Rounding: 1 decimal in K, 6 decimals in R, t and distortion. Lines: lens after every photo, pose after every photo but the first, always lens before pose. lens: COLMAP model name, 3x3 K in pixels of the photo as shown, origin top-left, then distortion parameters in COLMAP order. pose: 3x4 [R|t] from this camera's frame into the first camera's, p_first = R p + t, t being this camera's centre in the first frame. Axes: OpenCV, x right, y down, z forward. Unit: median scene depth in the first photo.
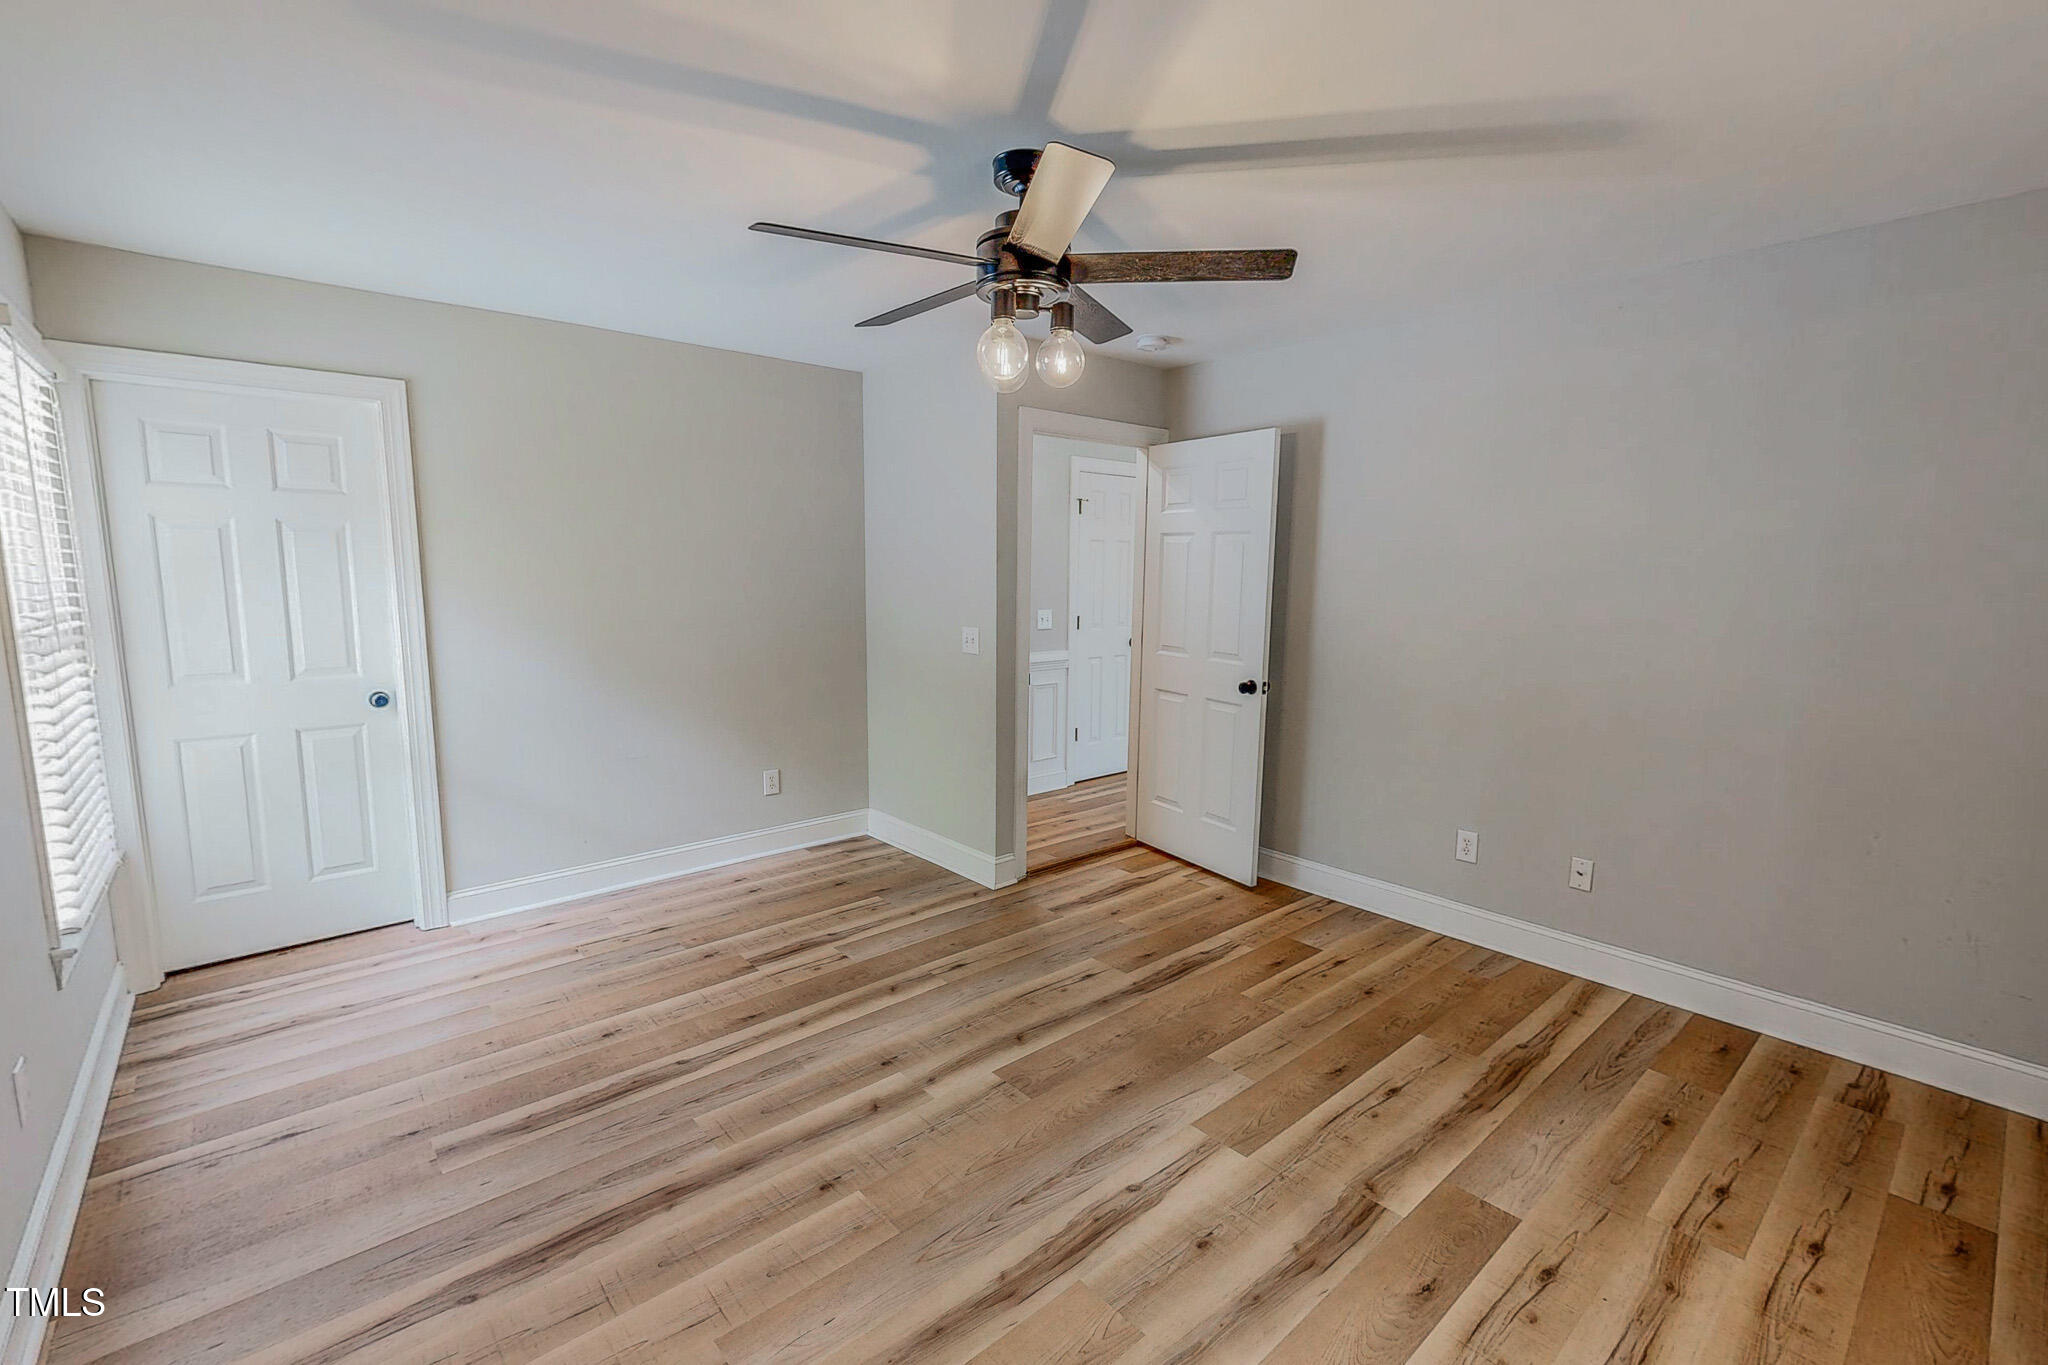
lens RADIAL K [[890.5, 0, 1024.8], [0, 890.5, 687.7], [0, 0, 1]] dist [0.000525, 0.000218]
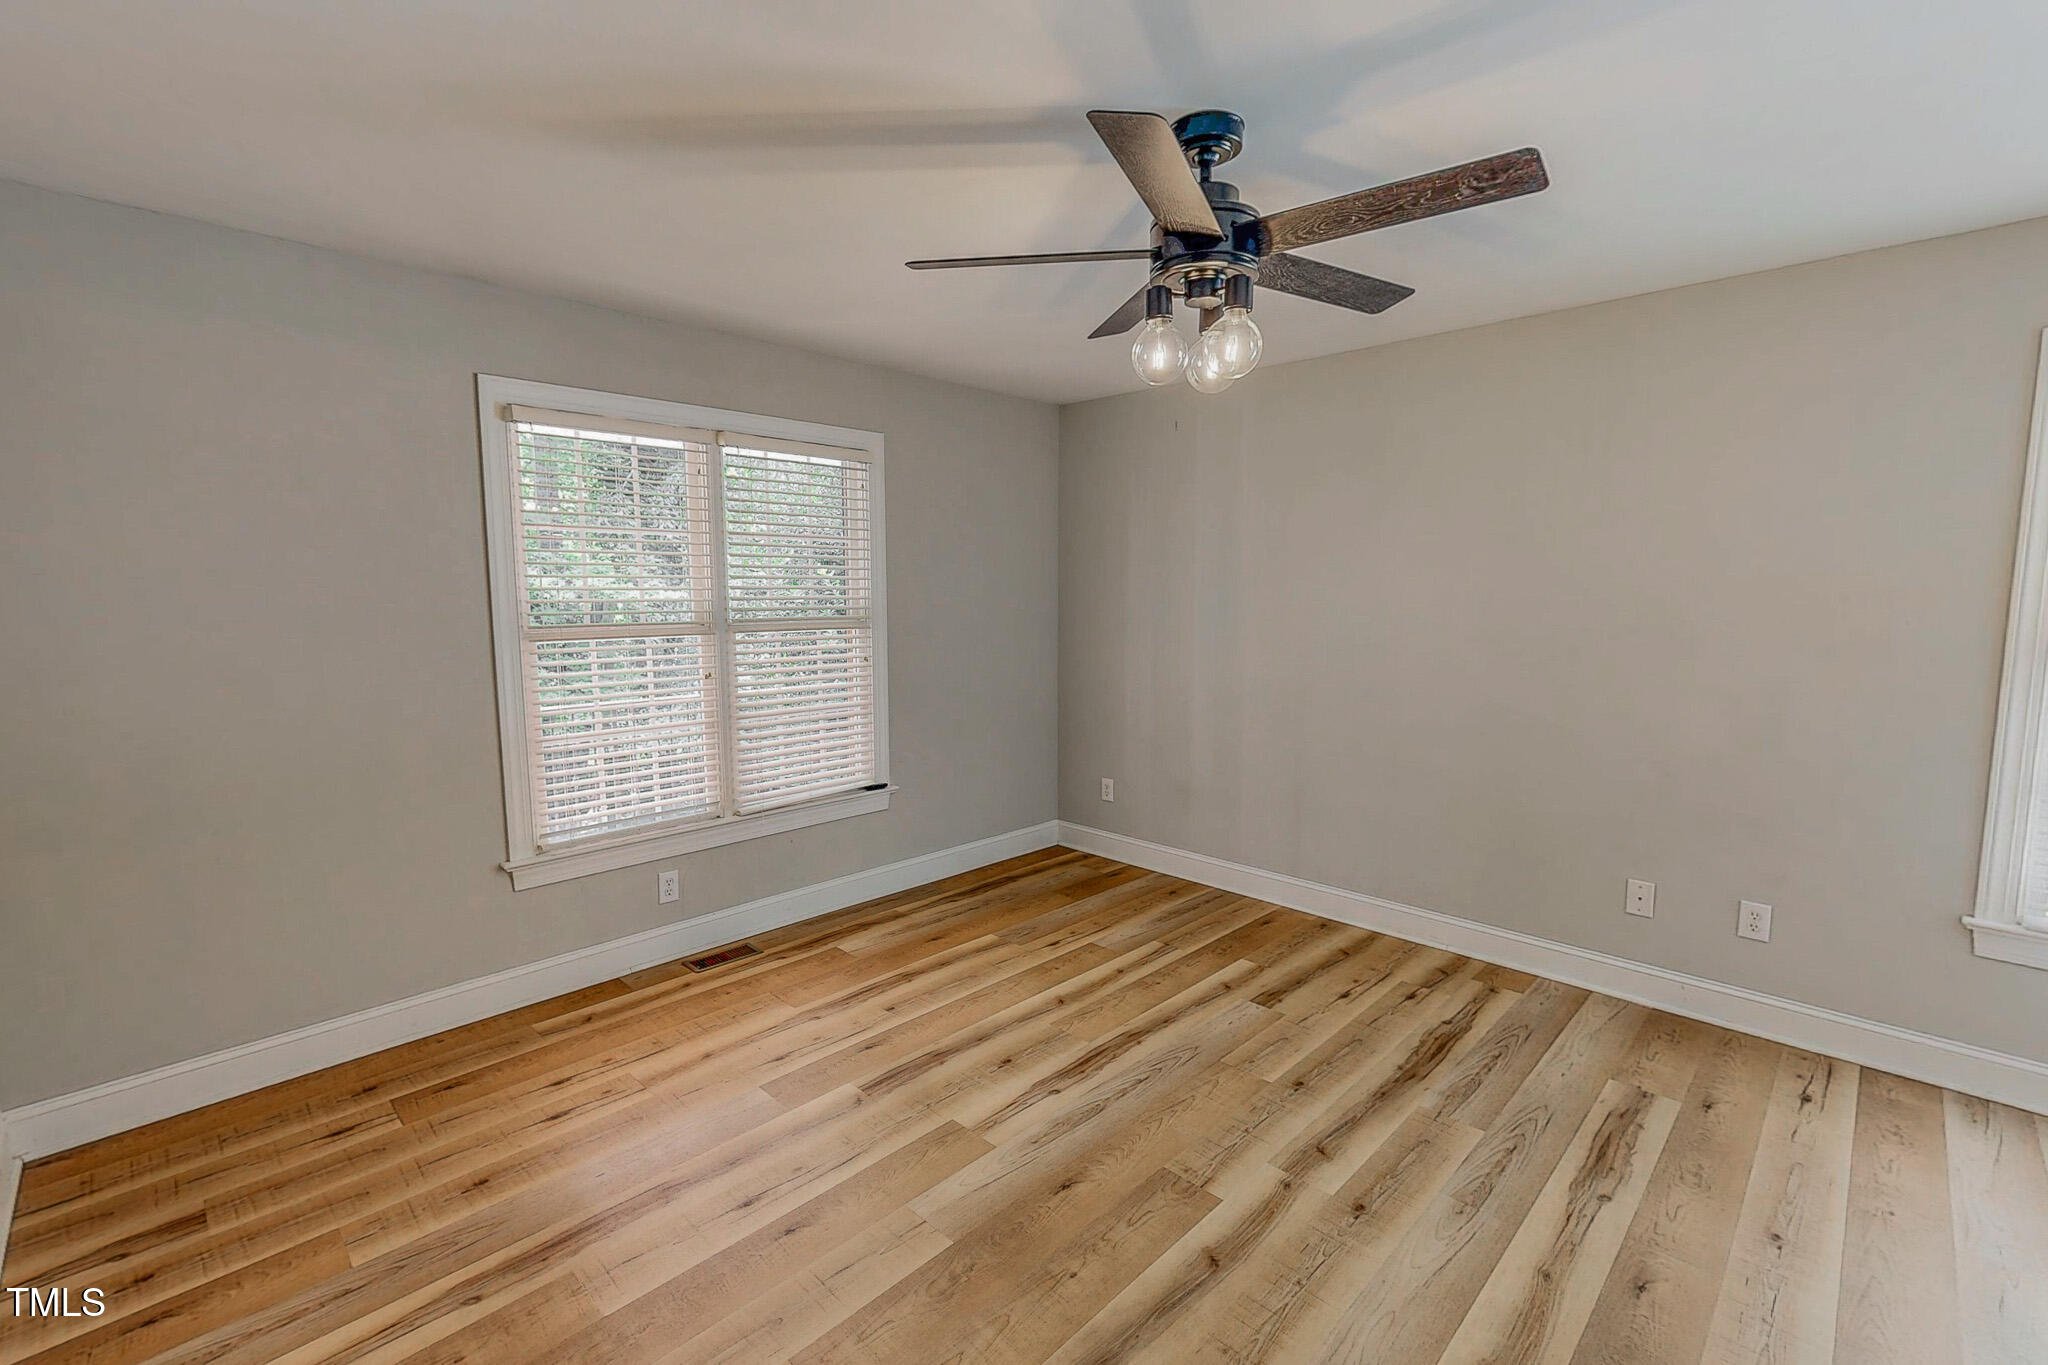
lens RADIAL K [[890.5, 0, 1024.8], [0, 890.5, 687.7], [0, 0, 1]] dist [0.000525, 0.000218]
pose [[-0.997113, 0.003141, -0.075869, 0.233453], [-0.015570, 0.969457, 0.244766, -0.256054], [0.074321, 0.245241, -0.966609, 1.877421]]
